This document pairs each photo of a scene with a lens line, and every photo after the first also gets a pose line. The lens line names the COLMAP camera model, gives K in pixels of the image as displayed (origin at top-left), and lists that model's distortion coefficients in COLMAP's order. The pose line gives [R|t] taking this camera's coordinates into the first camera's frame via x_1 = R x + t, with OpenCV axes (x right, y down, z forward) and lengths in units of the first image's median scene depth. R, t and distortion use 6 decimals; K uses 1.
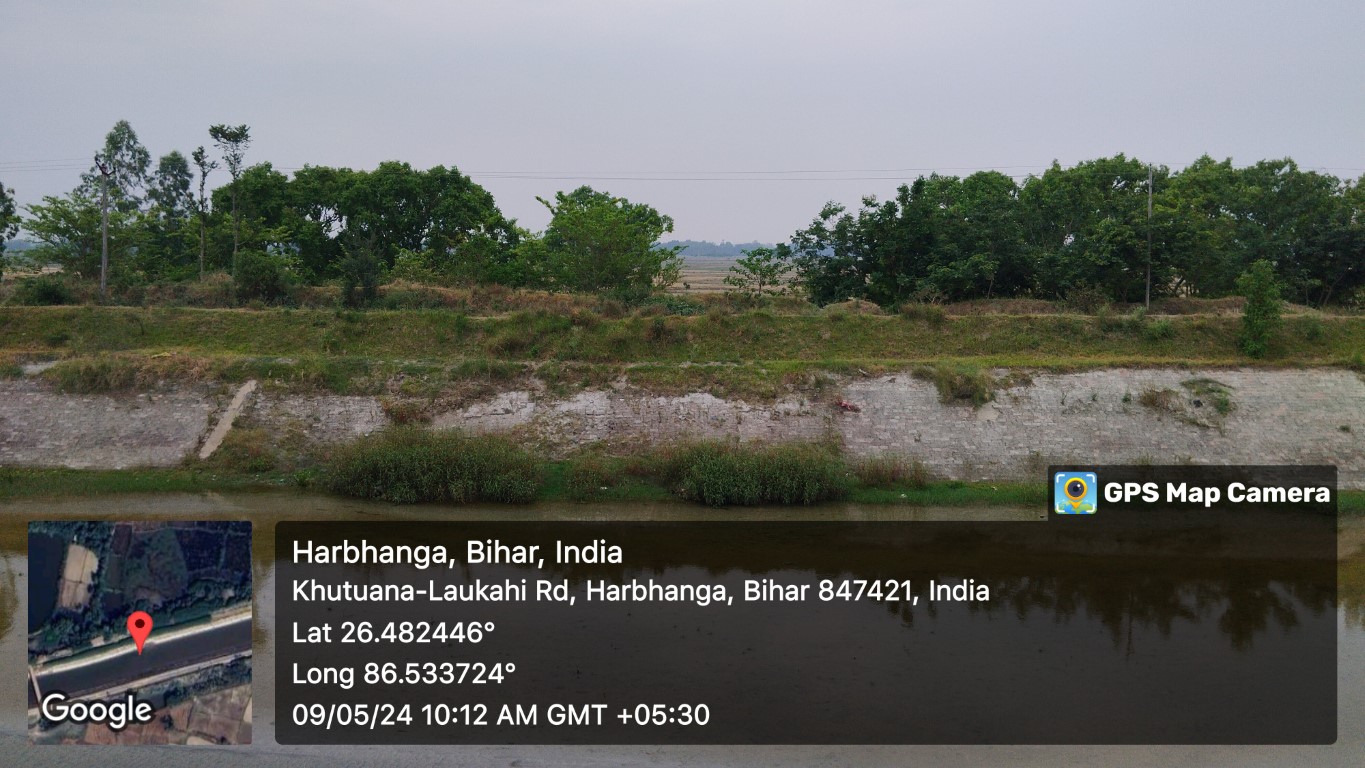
lens RADIAL K [[1135.2, 0, 682.5], [0, 1135.2, 384.0], [0, 0, 1]] dist [0.093765, -0.180707]
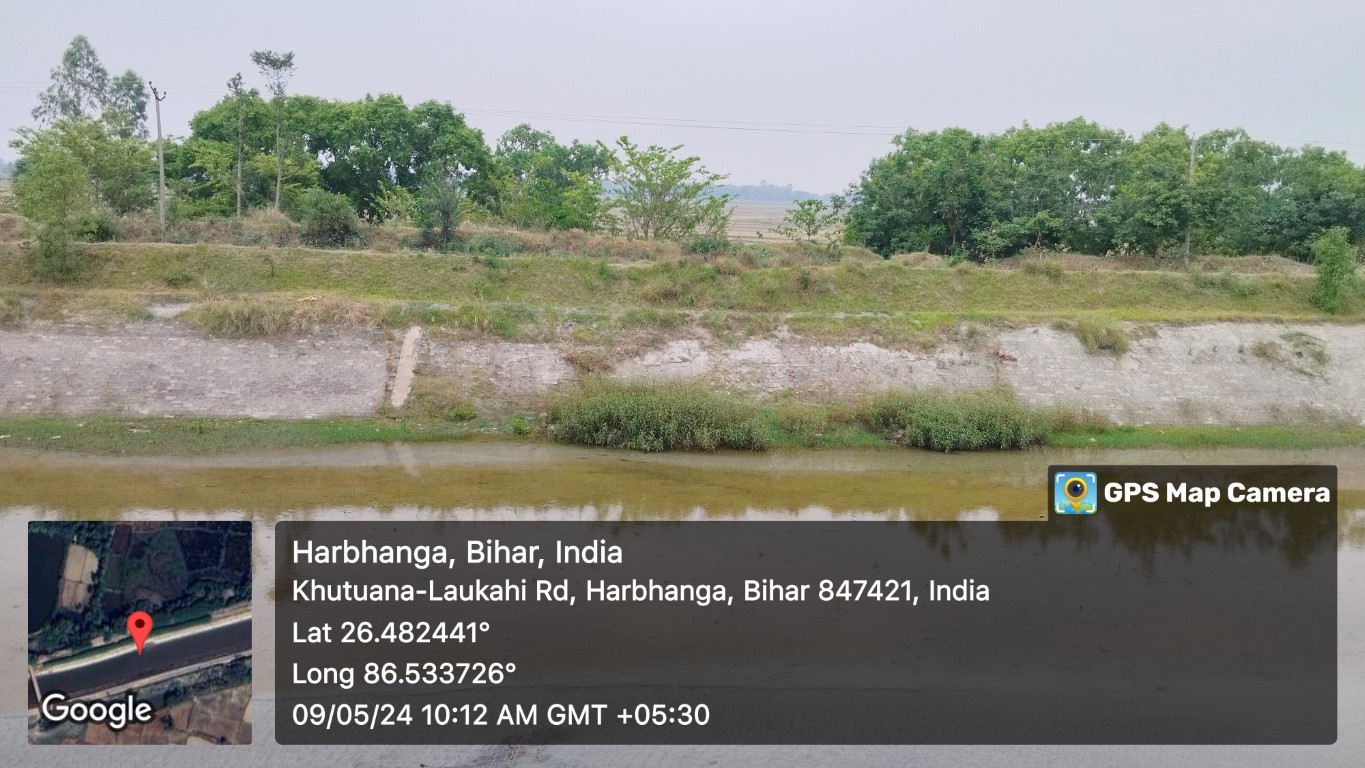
lens RADIAL K [[1135.2, 0, 682.5], [0, 1135.2, 384.0], [0, 0, 1]] dist [0.093765, -0.180707]
pose [[0.983554, -0.000551, 0.180612, -0.334996], [-0.008997, 0.998604, 0.052042, -0.007047], [-0.180389, -0.052811, 0.982177, 0.002626]]
